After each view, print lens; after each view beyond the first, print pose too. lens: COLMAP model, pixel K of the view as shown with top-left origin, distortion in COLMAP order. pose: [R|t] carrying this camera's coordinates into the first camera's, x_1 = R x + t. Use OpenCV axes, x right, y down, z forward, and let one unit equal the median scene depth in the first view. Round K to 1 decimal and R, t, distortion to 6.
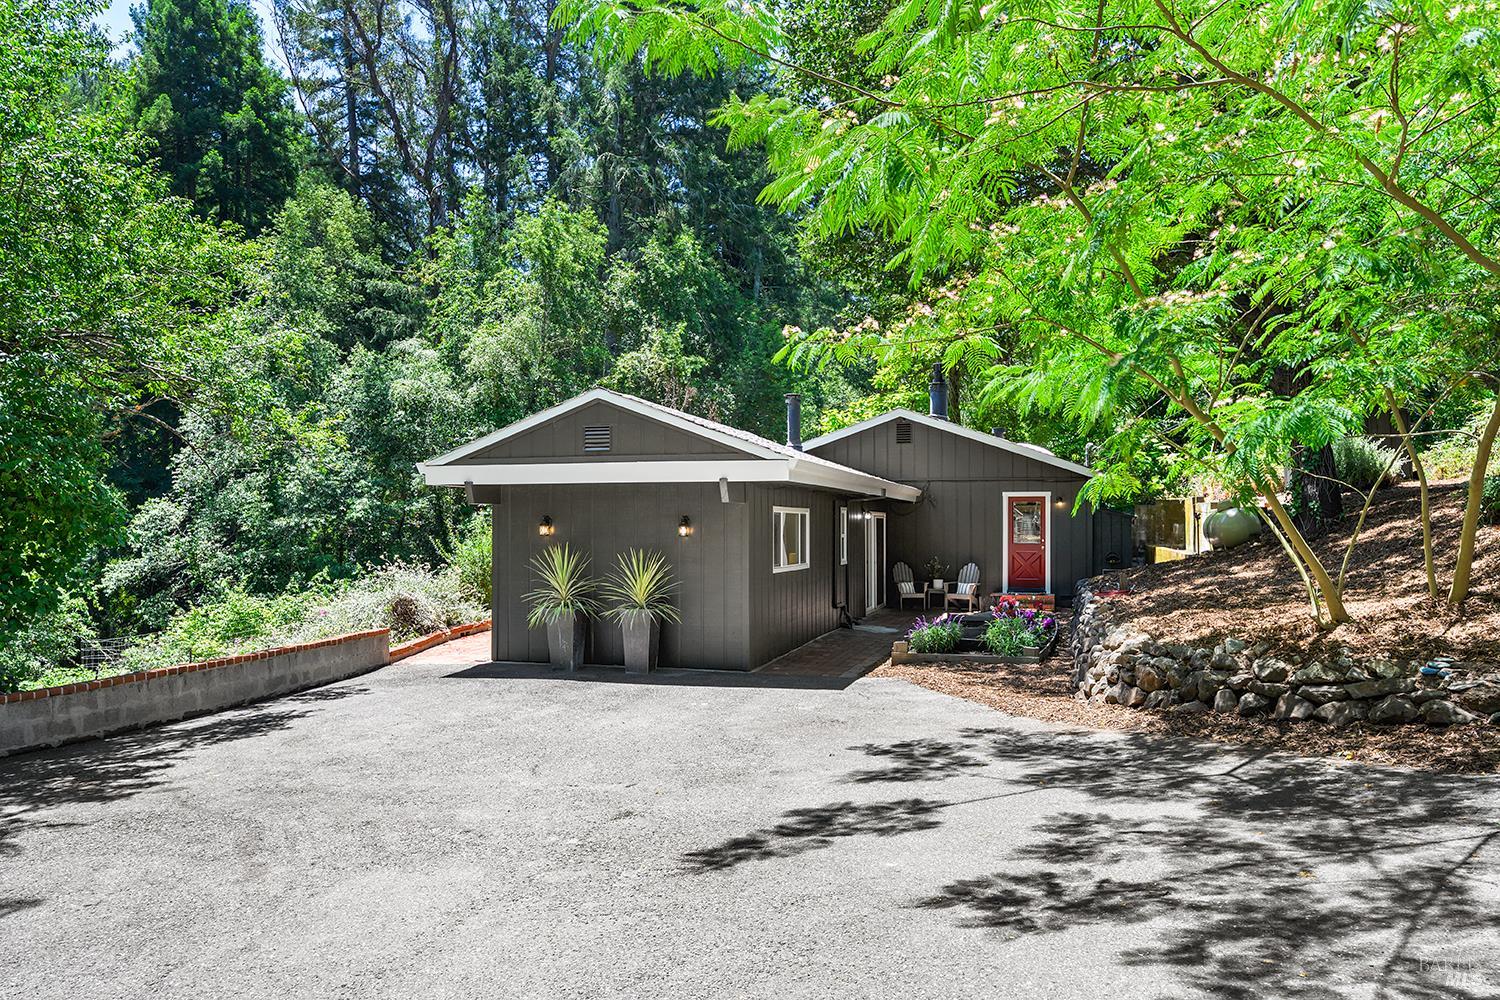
lens RADIAL K [[1039.6, 0, 751.1], [0, 1039.6, 498.1], [0, 0, 1]] dist [0.000901, 0.001297]
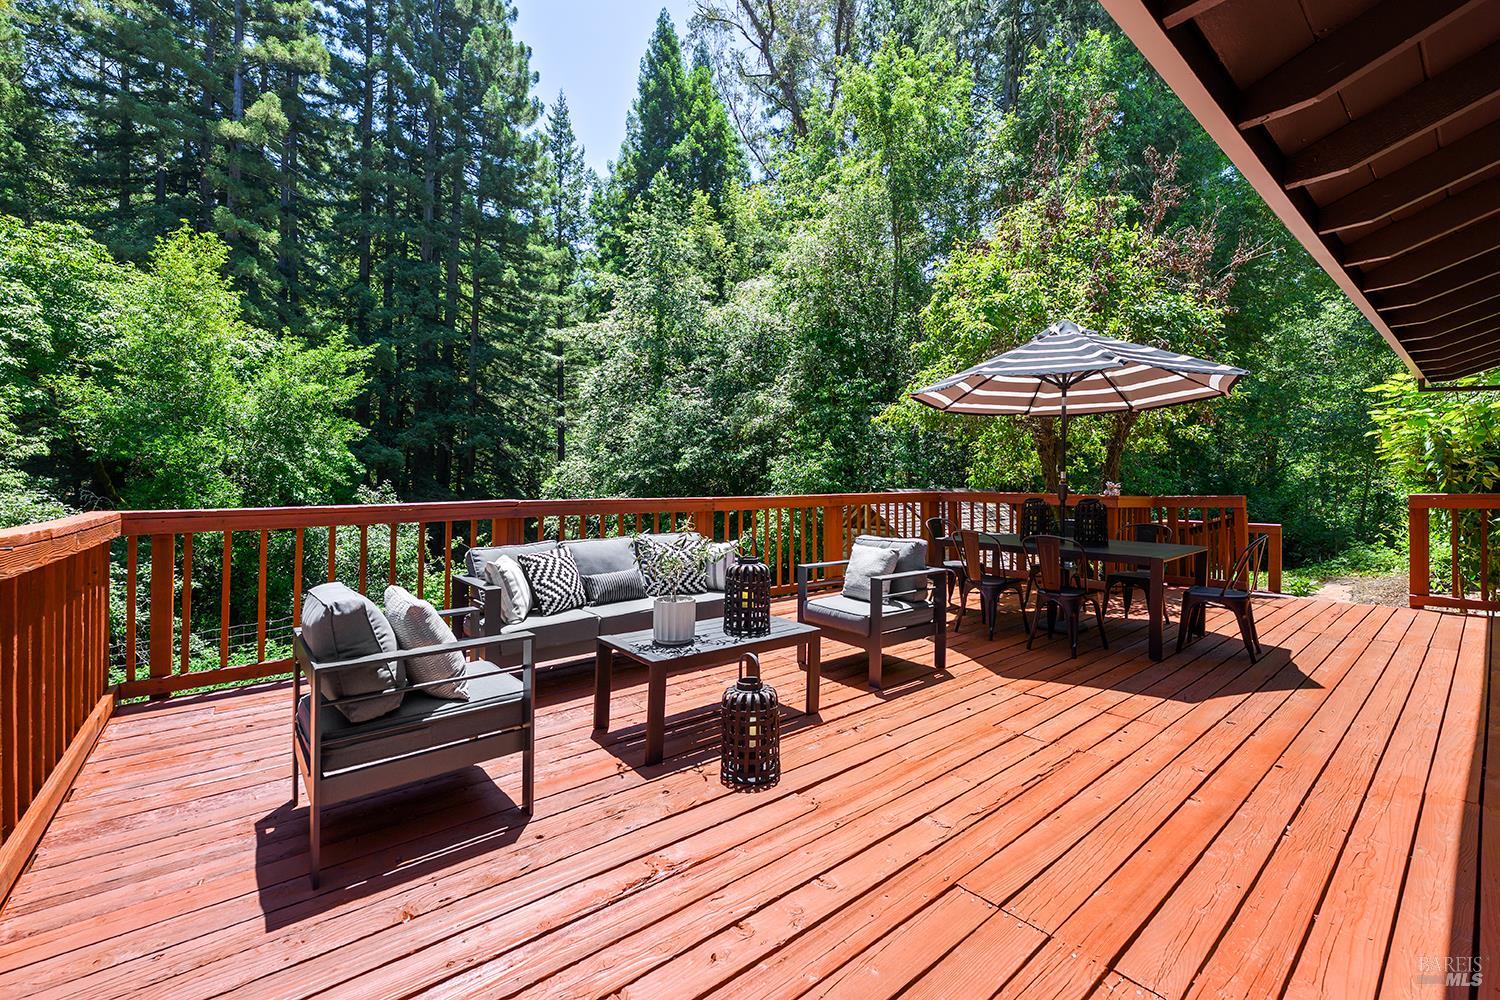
lens RADIAL K [[615.6, 0, 748.3], [0, 615.6, 494.5], [0, 0, 1]] dist [-0.002791, -0.000535]
pose [[0.821769, -0.002697, -0.569814, -0.073087], [0.020474, 0.999483, 0.024796, 0.045617], [0.569452, -0.032043, 0.821400, 1.162711]]
